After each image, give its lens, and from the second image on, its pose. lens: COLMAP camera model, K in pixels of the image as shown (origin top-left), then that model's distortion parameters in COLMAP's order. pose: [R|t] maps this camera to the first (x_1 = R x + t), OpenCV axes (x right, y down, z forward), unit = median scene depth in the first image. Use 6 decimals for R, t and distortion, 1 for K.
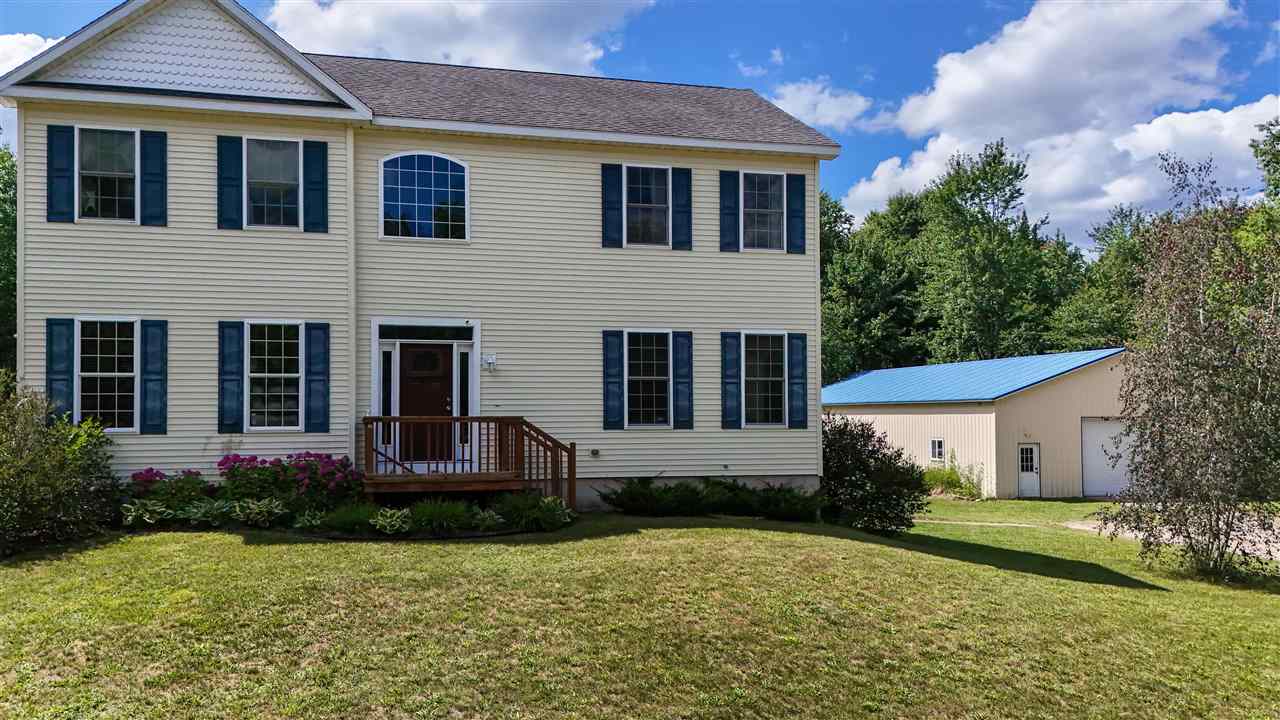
lens RADIAL K [[957.1, 0, 583.6], [0, 957.1, 388.8], [0, 0, 1]] dist [0.094525, -0.094955]
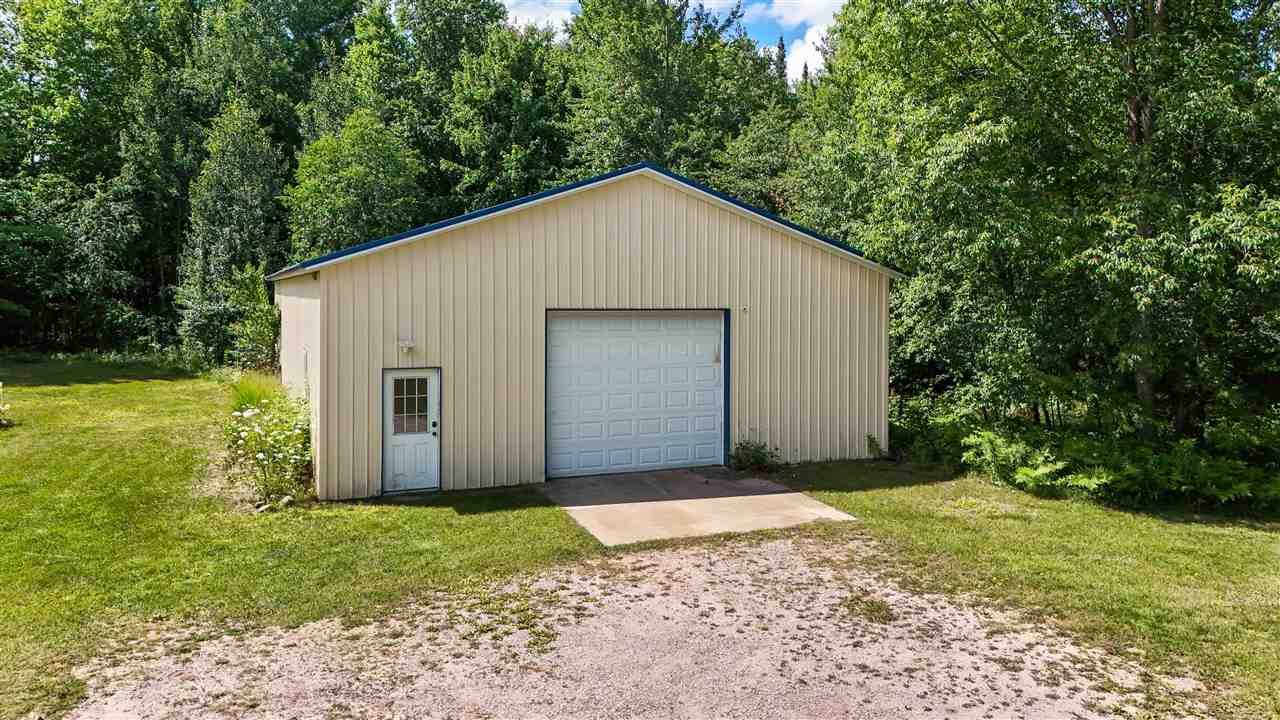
lens RADIAL K [[932.6, 0, 640.0], [0, 932.6, 360.0], [0, 0, 1]] dist [0.133374, -0.157998]
pose [[0.985283, -0.000459, 0.170930, 1.055081], [-0.016137, 0.995280, 0.095691, 0.022250], [-0.170167, -0.097040, 0.980625, 1.233172]]
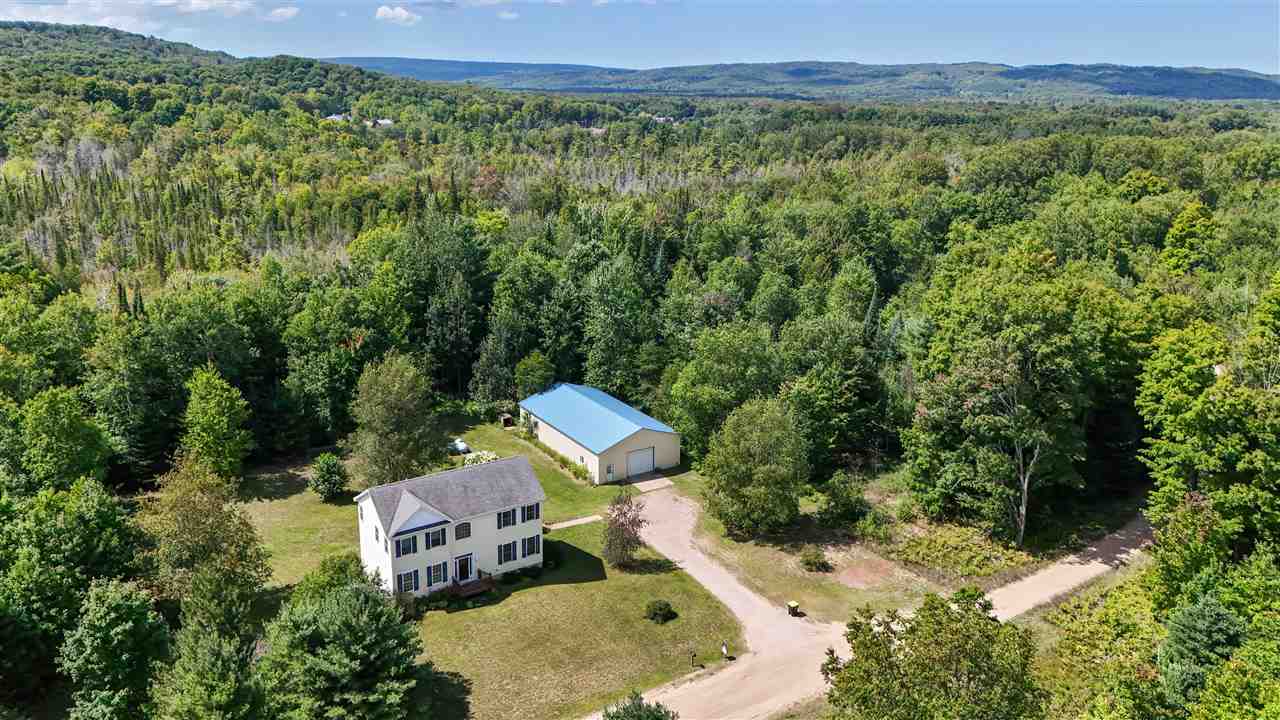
lens RADIAL K [[932.6, 0, 640.0], [0, 932.6, 360.0], [0, 0, 1]] dist [0.133374, -0.157998]
pose [[0.938299, -0.074363, 0.337736, -0.821902], [-0.030495, 0.955011, 0.294998, -2.327433], [-0.344478, -0.287095, 0.893818, -3.131456]]
